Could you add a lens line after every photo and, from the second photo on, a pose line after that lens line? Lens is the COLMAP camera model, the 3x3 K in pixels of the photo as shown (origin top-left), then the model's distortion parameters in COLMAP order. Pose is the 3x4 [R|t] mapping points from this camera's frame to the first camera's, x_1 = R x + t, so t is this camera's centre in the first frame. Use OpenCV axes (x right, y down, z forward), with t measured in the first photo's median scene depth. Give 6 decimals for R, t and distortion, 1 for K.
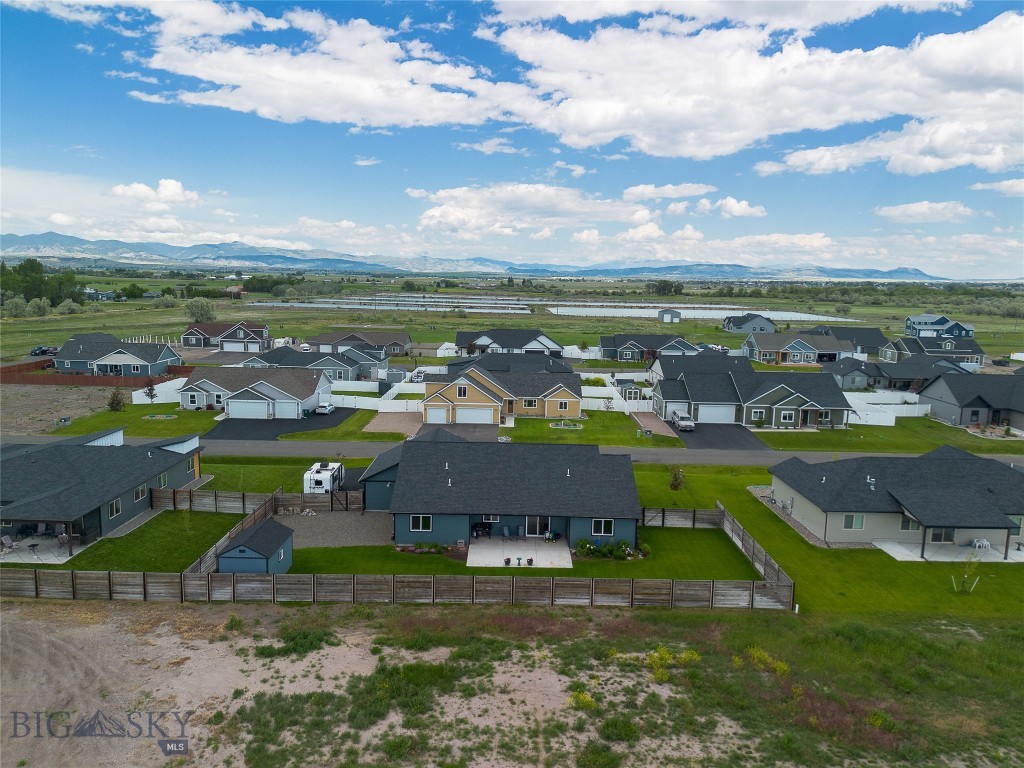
lens RADIAL K [[716.4, 0, 509.4], [0, 716.4, 397.6], [0, 0, 1]] dist [0.075235, -0.064850]
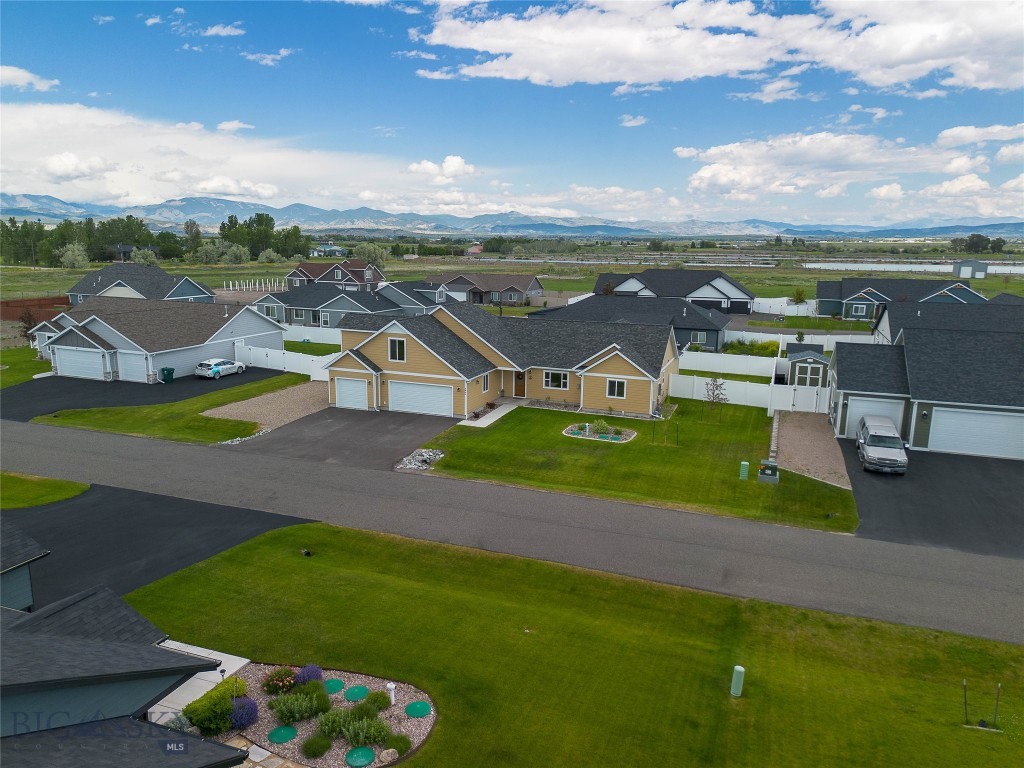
lens RADIAL K [[713.7, 0, 497.7], [0, 713.7, 410.9], [0, 0, 1]] dist [0.027818, -0.003313]
pose [[0.931877, 0.072715, -0.355413, 0.090084], [-0.049371, 0.996011, 0.074329, -0.002945], [0.359400, -0.051718, 0.931749, 0.269864]]
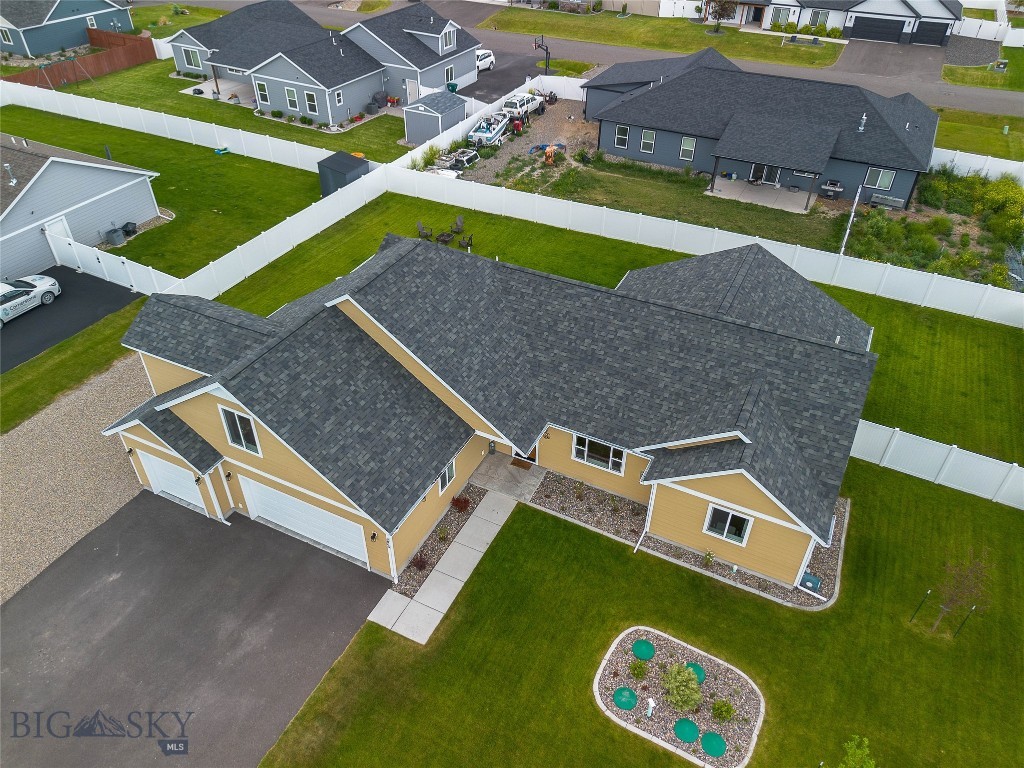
lens RADIAL K [[716.4, 0, 509.4], [0, 716.4, 397.6], [0, 0, 1]] dist [0.075235, -0.064850]
pose [[0.900319, 0.262853, -0.346891, 0.042343], [-0.062309, 0.866663, 0.494987, -0.066457], [0.430747, -0.424032, 0.796652, 0.421762]]
